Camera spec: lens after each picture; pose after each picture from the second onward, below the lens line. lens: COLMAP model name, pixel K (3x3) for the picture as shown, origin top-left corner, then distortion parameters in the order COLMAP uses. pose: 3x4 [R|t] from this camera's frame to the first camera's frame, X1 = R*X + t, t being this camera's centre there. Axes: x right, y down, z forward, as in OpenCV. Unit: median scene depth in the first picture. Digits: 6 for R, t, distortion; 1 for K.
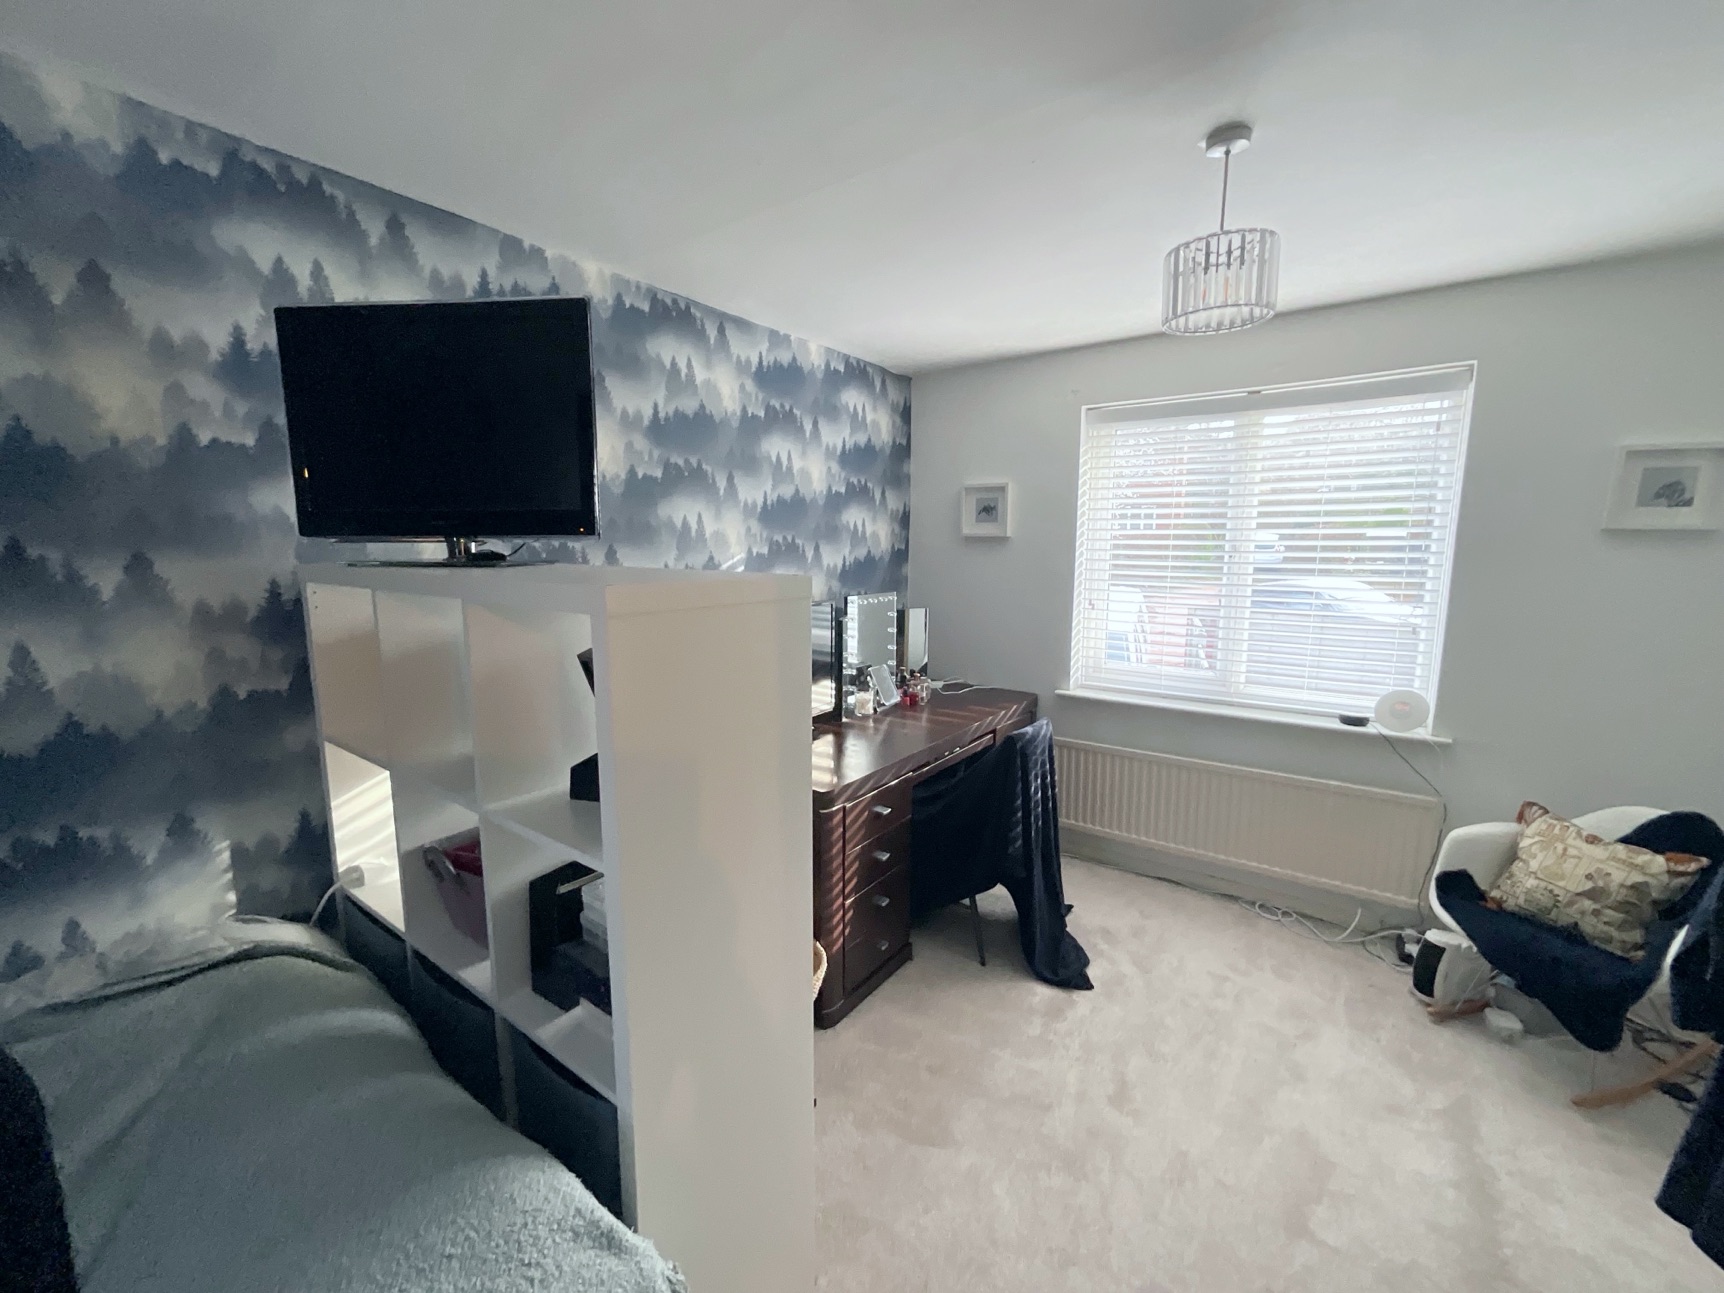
lens RADIAL K [[701.6, 0, 859.6], [0, 701.6, 644.3], [0, 0, 1]] dist [-0.000982, 0.000105]
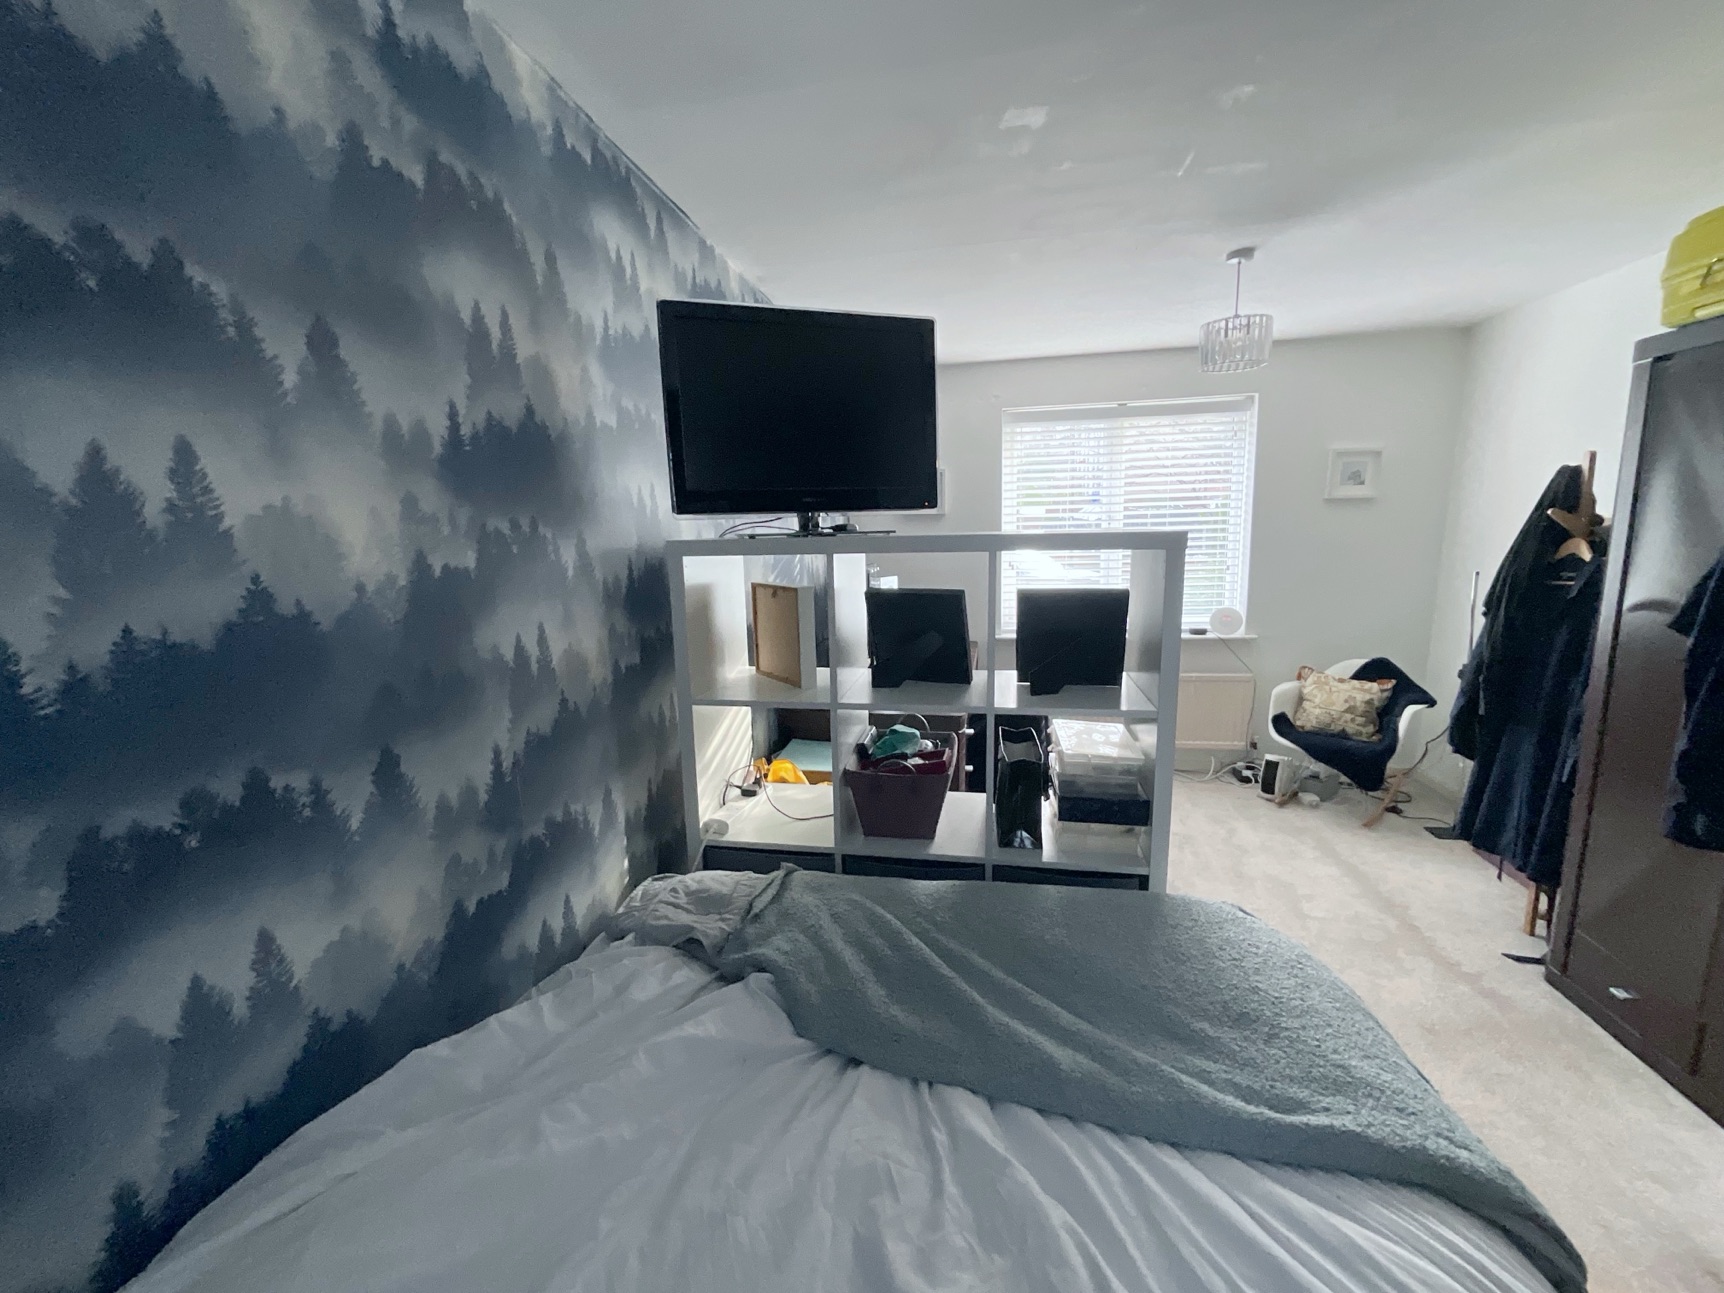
lens RADIAL K [[701.6, 0, 876.9], [0, 701.6, 643.3], [0, 0, 1]] dist [-0.000982, 0.000105]
pose [[0.900185, -0.097665, 0.424417, -0.757327], [0.089638, 0.995215, 0.038893, 0.021220], [-0.426184, 0.003033, 0.904631, -0.072133]]
